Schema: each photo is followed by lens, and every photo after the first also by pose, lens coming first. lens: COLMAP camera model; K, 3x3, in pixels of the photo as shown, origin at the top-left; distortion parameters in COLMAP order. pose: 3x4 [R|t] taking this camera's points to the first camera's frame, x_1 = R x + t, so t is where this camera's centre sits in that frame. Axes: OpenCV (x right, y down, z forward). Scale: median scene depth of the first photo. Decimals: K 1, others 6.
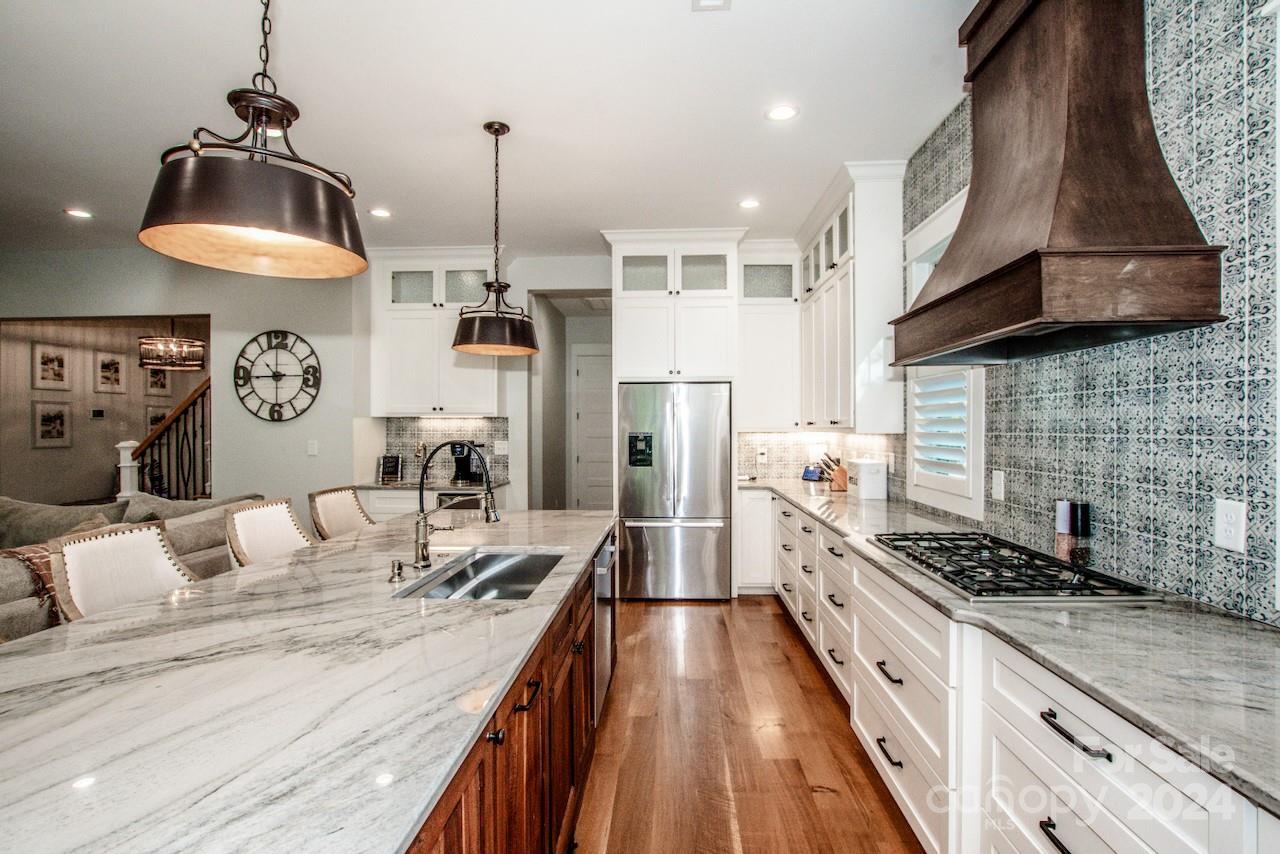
lens RADIAL K [[607.7, 0, 636.4], [0, 607.7, 429.6], [0, 0, 1]] dist [-0.017209, 0.000835]
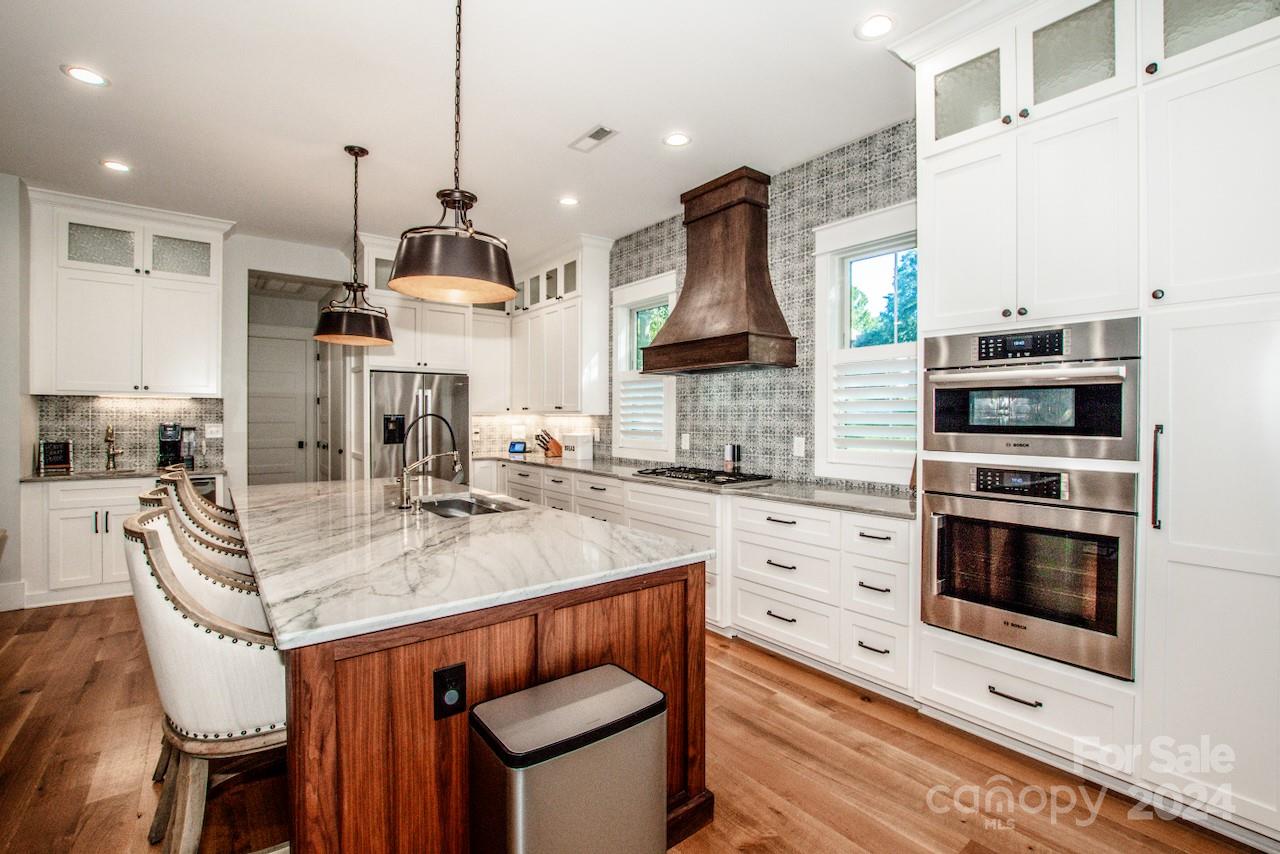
lens RADIAL K [[578.1, 0, 643.7], [0, 578.1, 420.5], [0, 0, 1]] dist [-0.002473, -0.000125]
pose [[0.755475, -0.000532, 0.655177, -0.314026], [-0.000687, 0.999998, 0.001604, 0.012009], [-0.655177, -0.001662, 0.755473, -0.120733]]
